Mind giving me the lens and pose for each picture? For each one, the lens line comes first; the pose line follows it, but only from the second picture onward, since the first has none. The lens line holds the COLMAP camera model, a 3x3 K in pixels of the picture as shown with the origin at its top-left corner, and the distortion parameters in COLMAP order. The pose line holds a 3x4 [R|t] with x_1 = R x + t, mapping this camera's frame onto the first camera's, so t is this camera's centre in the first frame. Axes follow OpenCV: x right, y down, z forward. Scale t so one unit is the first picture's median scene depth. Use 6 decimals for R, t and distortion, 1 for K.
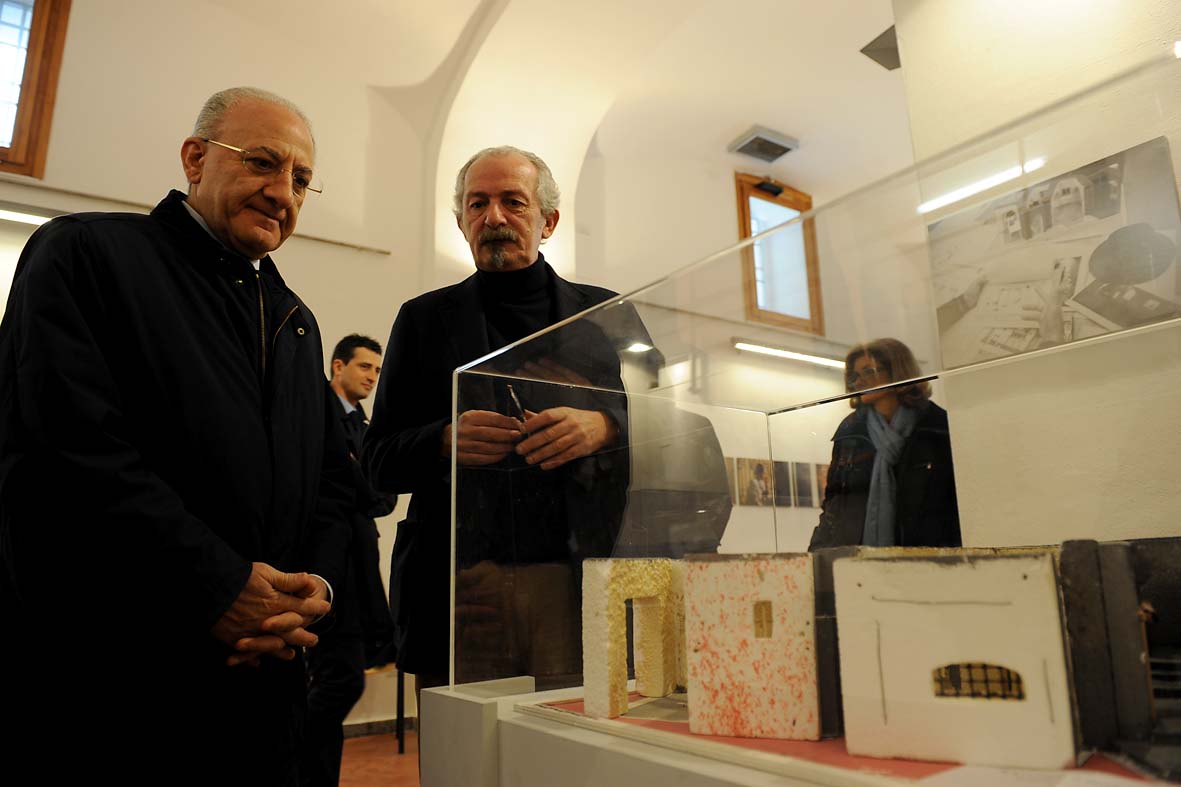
lens RADIAL K [[844.6, 0, 590.5], [0, 844.6, 393.5], [0, 0, 1]] dist [-0.054039, 0.005621]
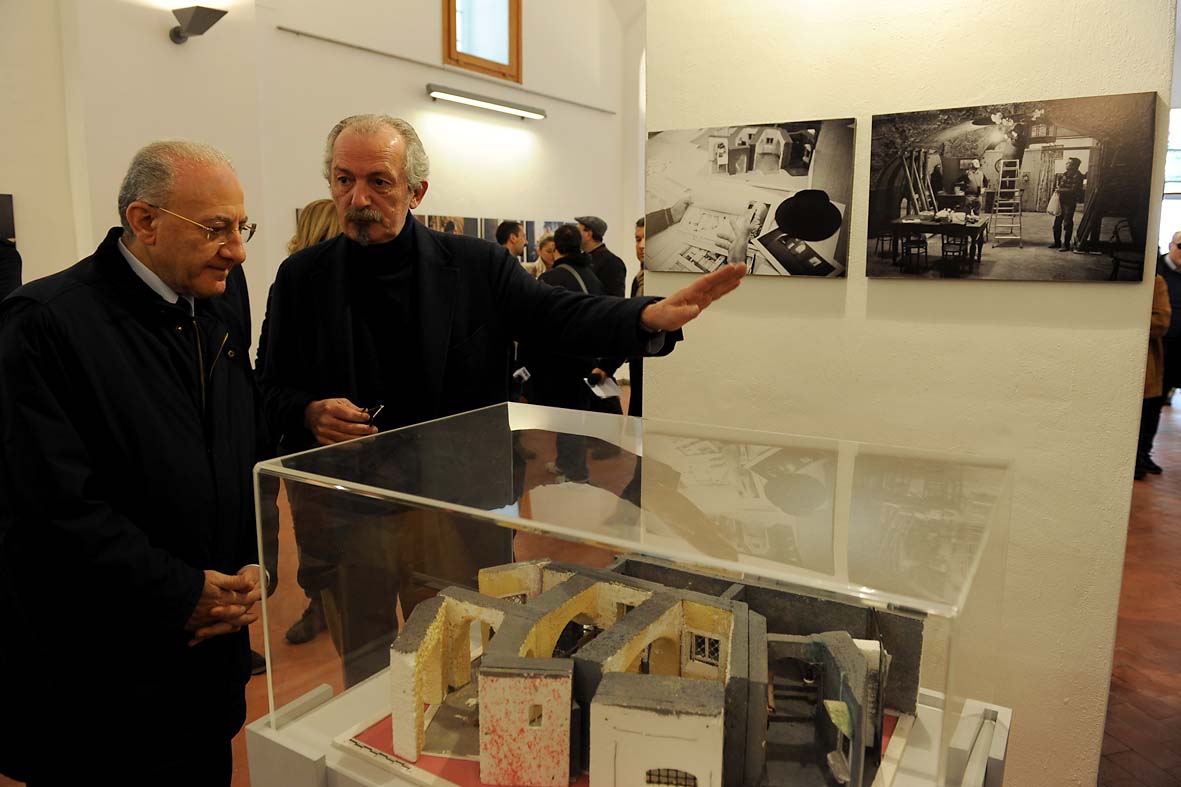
lens RADIAL K [[866.9, 0, 590.5], [0, 866.9, 393.5], [0, 0, 1]] dist [-0.010708, -0.001948]
pose [[0.928120, -0.037922, 0.370345, -0.101561], [-0.104144, 0.928633, 0.356083, -0.336243], [-0.357418, -0.369057, 0.857933, -0.045227]]
